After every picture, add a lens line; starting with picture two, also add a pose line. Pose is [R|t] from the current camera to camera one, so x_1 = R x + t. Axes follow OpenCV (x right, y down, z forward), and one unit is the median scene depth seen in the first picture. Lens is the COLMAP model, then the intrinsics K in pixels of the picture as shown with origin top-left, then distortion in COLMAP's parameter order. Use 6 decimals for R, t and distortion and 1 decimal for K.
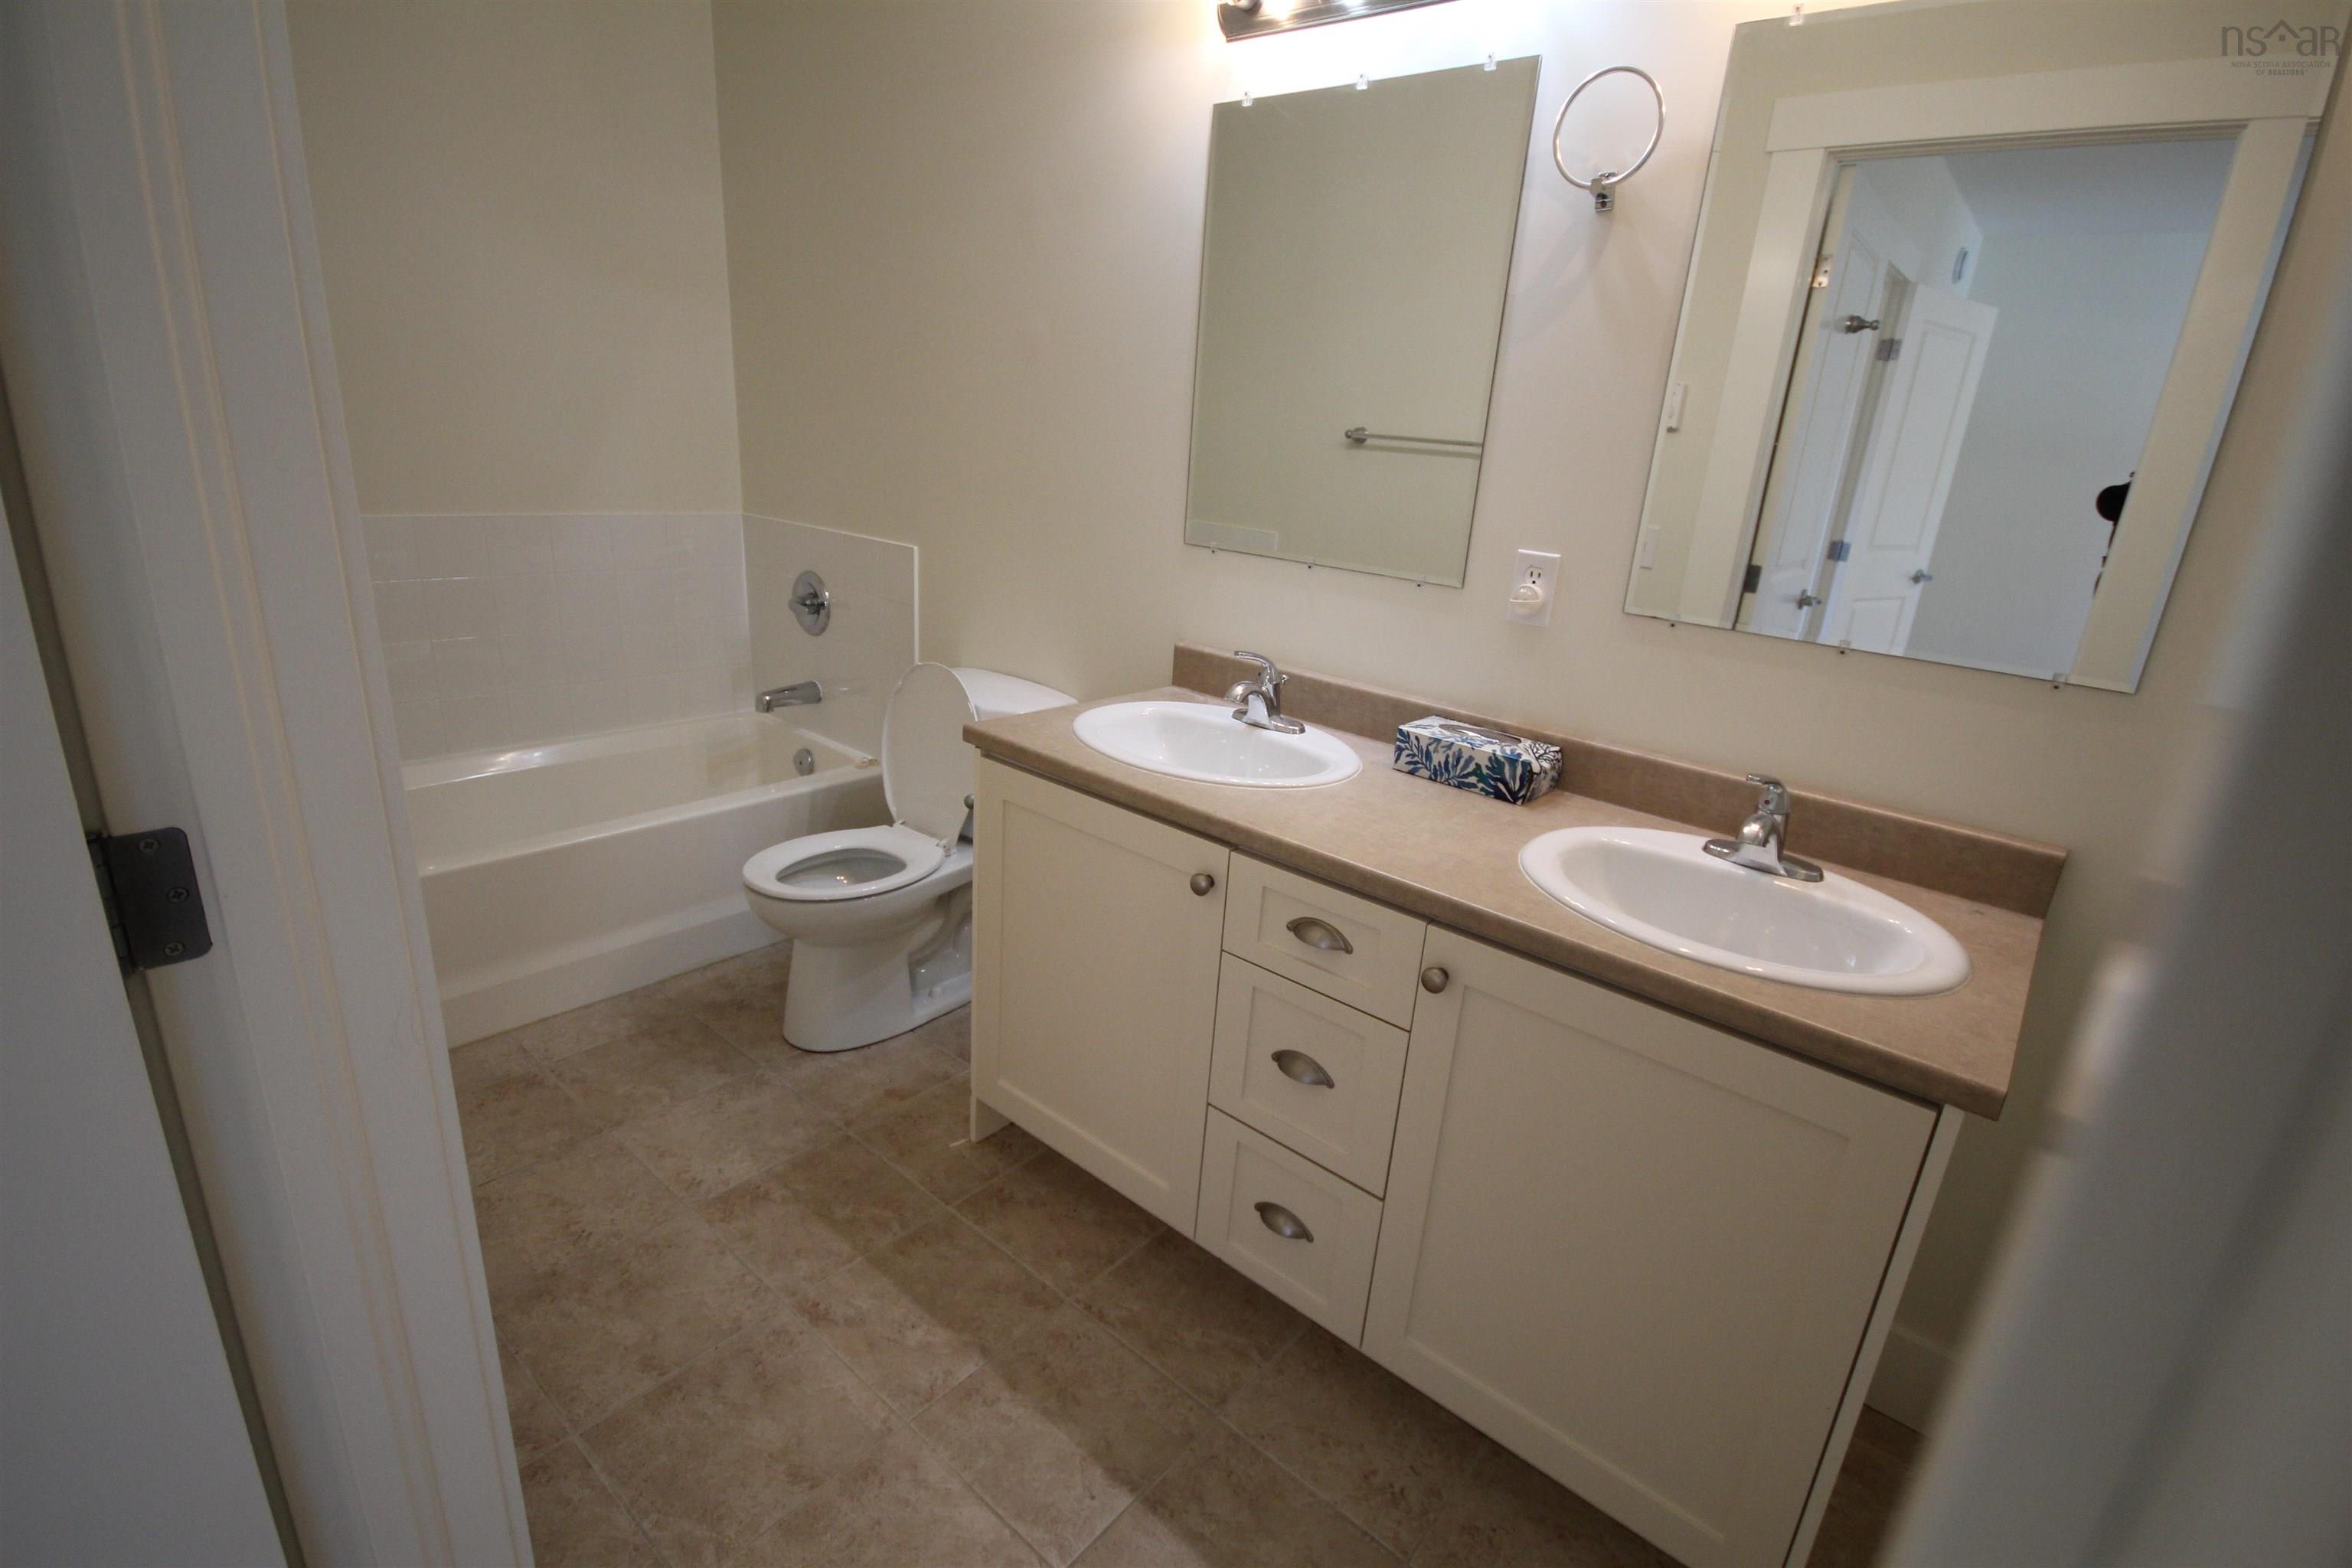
lens RADIAL K [[1088.0, 0, 1208.2], [0, 1088.0, 785.3], [0, 0, 1]] dist [-0.003215, -0.001022]
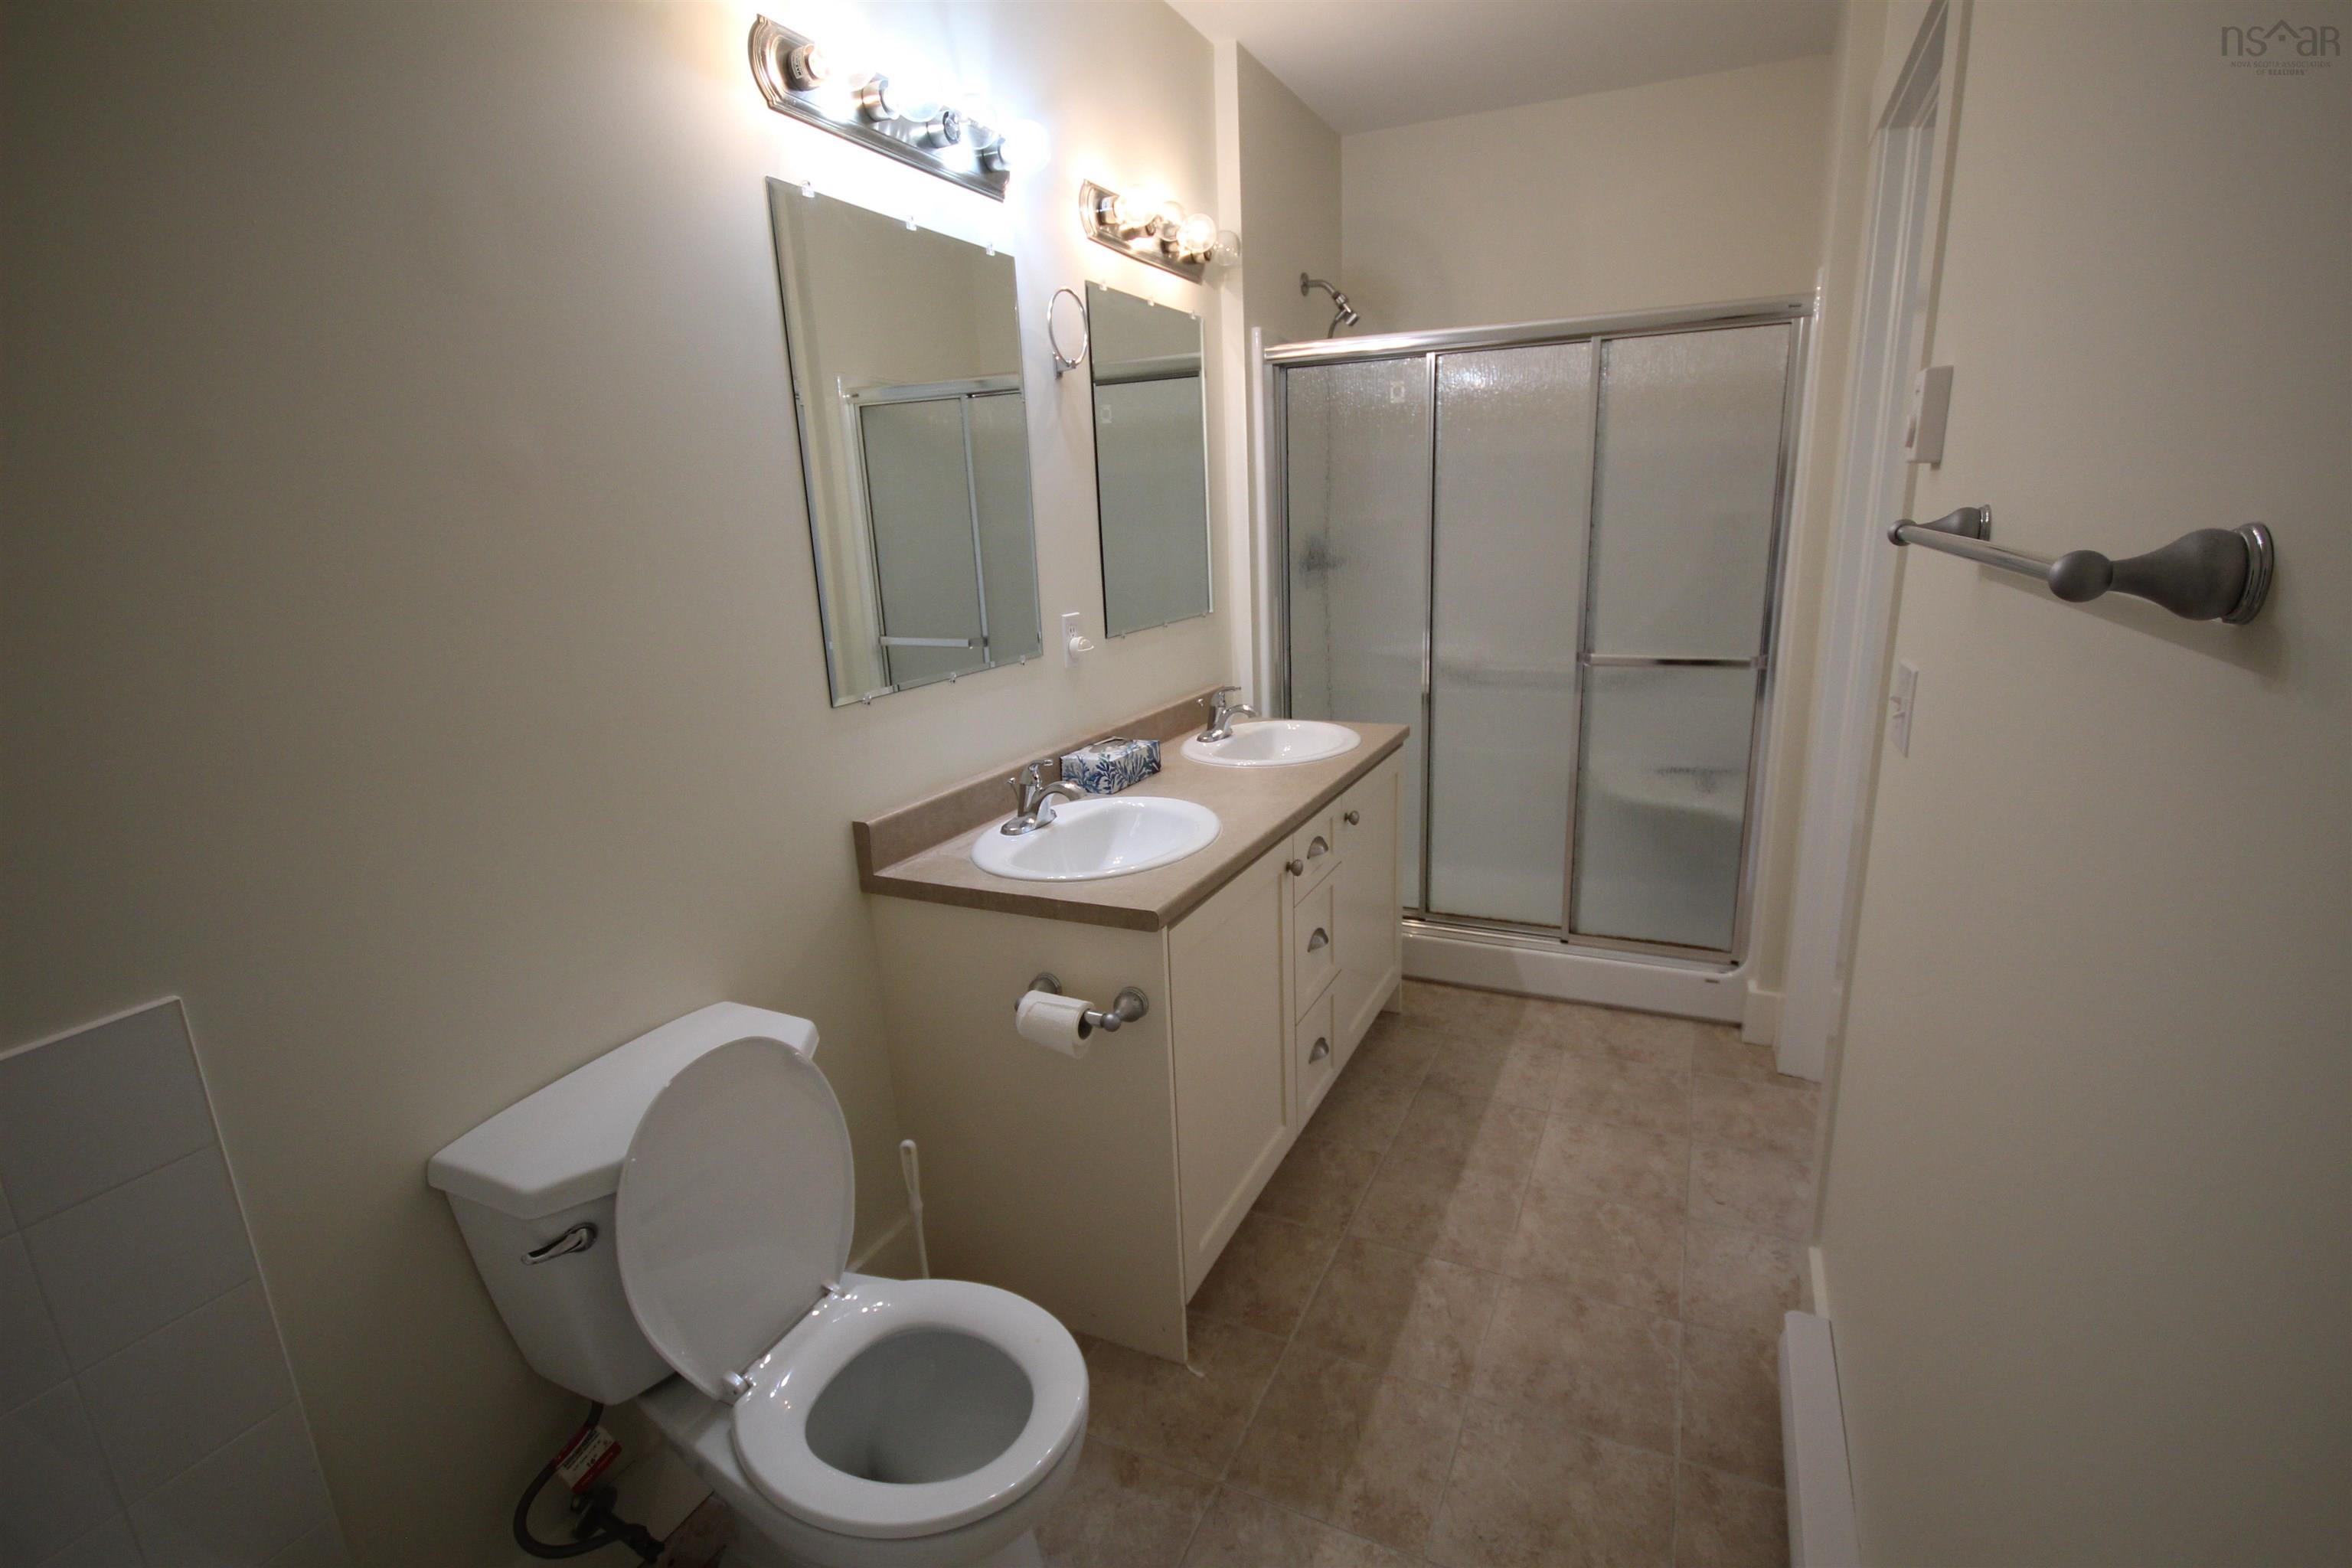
lens RADIAL K [[1088.0, 0, 1208.2], [0, 1088.0, 785.3], [0, 0, 1]] dist [-0.003215, -0.001022]
pose [[-0.265103, -0.300638, 0.916154, -1.128691], [0.314200, 0.871354, 0.376855, -0.516578], [-0.911591, 0.387761, -0.136538, 1.173024]]
